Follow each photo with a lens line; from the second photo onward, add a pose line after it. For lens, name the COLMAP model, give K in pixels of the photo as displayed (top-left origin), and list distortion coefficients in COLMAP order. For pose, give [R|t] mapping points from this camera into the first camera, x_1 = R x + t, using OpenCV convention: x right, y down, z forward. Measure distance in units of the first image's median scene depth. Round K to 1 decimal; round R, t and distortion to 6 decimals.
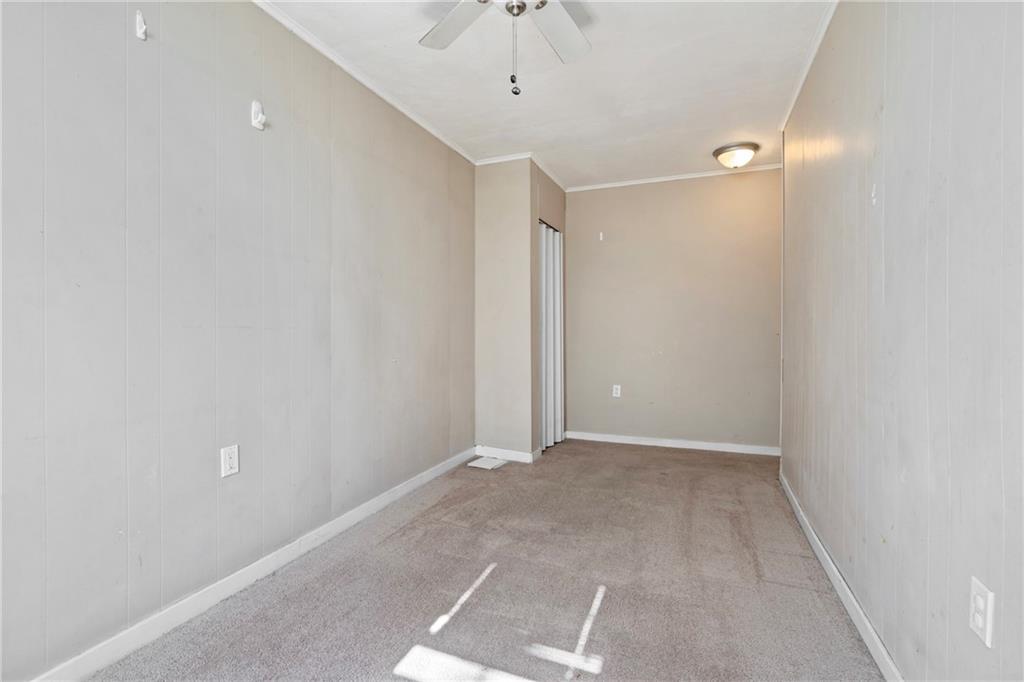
lens RADIAL K [[456.2, 0, 511.4], [0, 456.2, 340.7], [0, 0, 1]] dist [-0.010234, 0.000410]
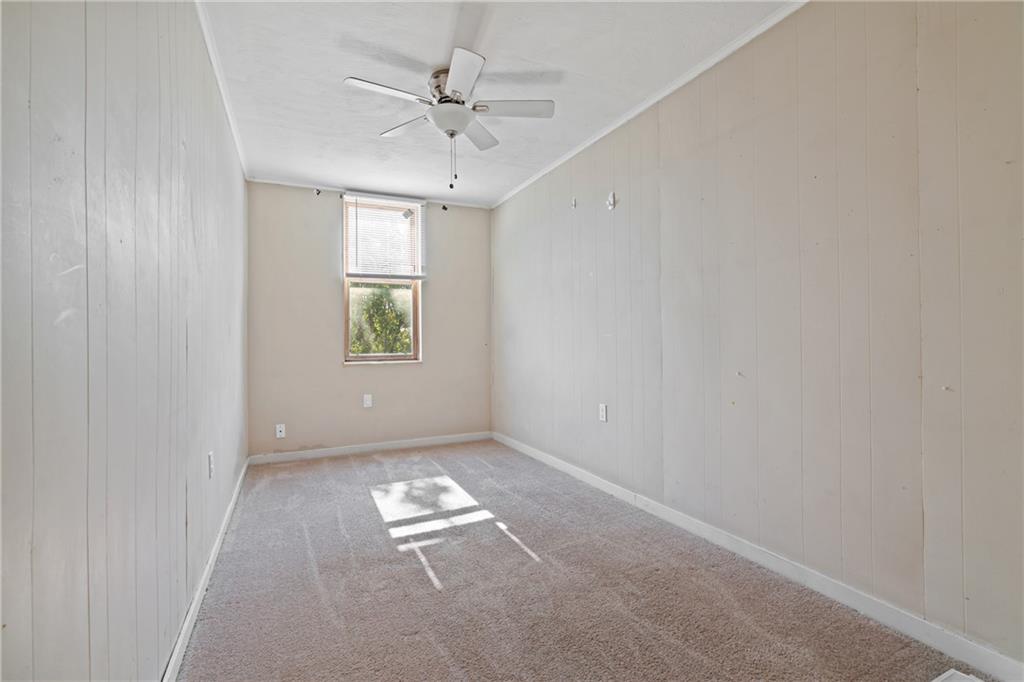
lens RADIAL K [[456.2, 0, 512.8], [0, 456.2, 339.1], [0, 0, 1]] dist [-0.010234, 0.000410]
pose [[-0.673440, 0.002132, -0.739238, 0.922365], [-0.013658, 0.999789, 0.015325, -0.038456], [0.739115, 0.020417, -0.673269, 1.966623]]
